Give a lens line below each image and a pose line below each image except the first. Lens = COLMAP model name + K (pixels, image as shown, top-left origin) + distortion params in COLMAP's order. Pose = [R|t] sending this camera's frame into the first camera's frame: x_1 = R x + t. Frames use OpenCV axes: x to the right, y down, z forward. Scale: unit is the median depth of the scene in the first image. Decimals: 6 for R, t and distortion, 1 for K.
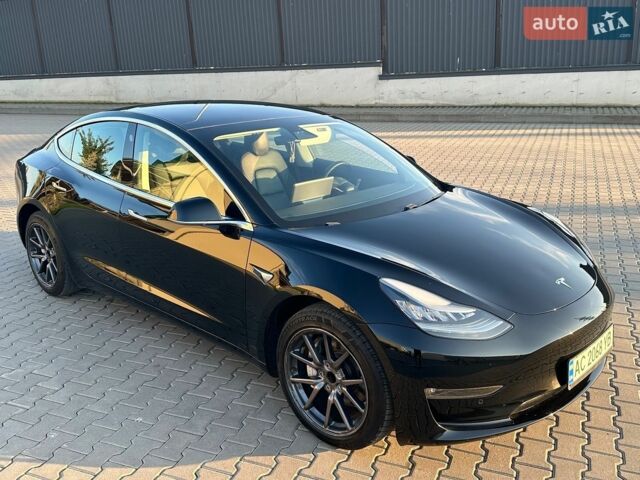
lens RADIAL K [[599.0, 0, 320.0], [0, 599.0, 240.0], [0, 0, 1]] dist [0.125237, -0.246904]
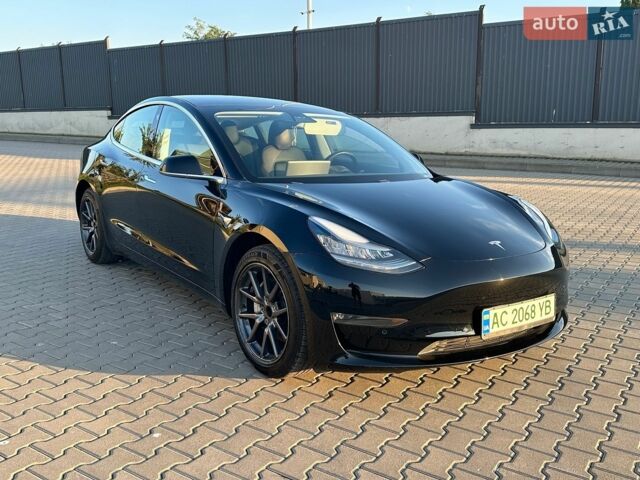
lens RADIAL K [[597.5, 0, 319.3], [0, 597.5, 249.2], [0, 0, 1]] dist [0.158828, -0.342401]
pose [[0.980050, 0.079028, -0.182365, 0.237409], [-0.093928, 0.992783, -0.074557, 0.150068], [0.175157, 0.090199, 0.980400, -0.051424]]
